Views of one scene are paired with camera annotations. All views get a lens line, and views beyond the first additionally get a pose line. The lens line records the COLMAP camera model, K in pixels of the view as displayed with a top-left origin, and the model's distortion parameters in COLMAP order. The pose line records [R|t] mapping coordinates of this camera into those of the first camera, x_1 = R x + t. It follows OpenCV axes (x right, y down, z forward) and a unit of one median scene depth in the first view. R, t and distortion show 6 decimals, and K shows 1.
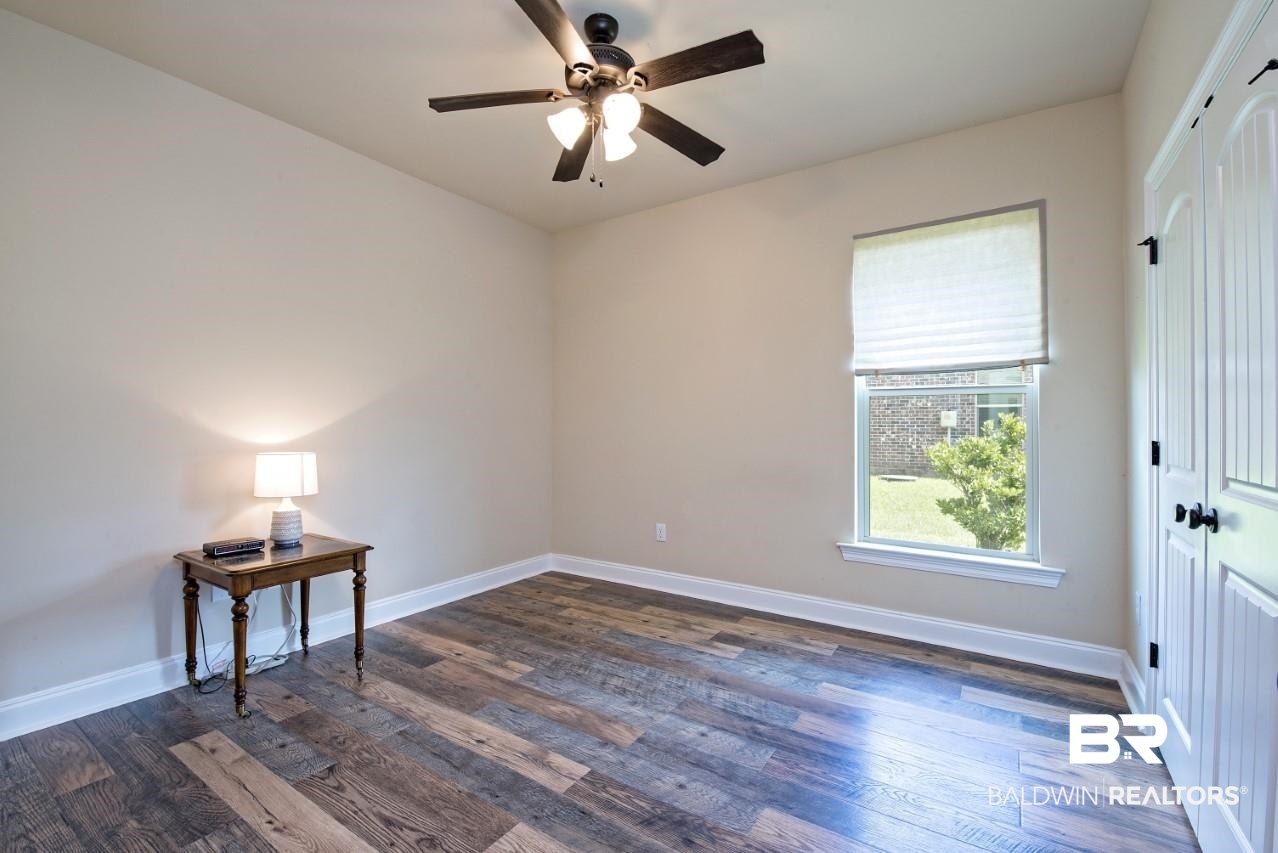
lens RADIAL K [[554.6, 0, 640.5], [0, 554.6, 423.5], [0, 0, 1]] dist [-0.002495, -0.010111]
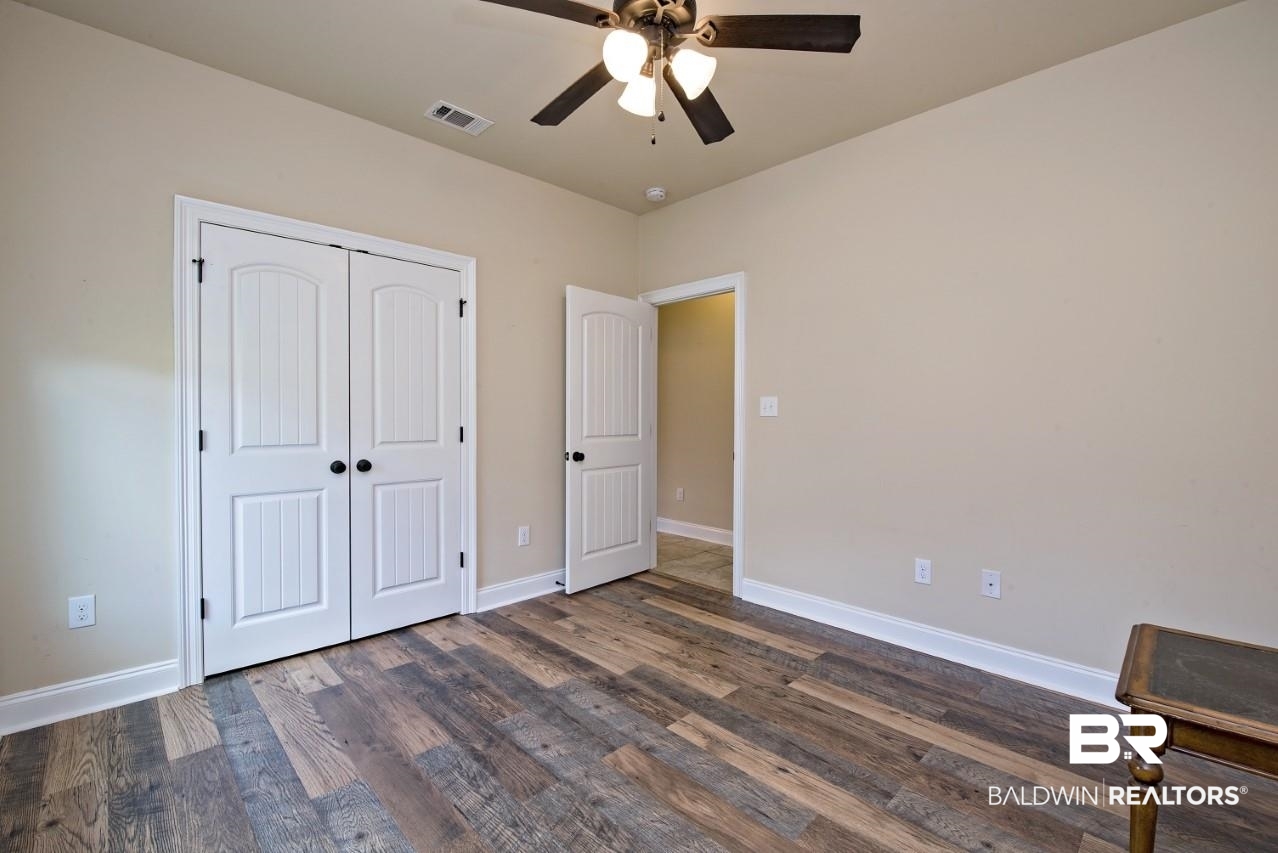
lens RADIAL K [[555.4, 0, 639.2], [0, 555.4, 421.0], [0, 0, 1]] dist [0.003130, -0.010390]
pose [[-0.977218, -0.006485, 0.212141, -0.249348], [-0.005581, 0.999973, 0.004857, -0.000974], [-0.212166, 0.003562, -0.977227, 1.946292]]
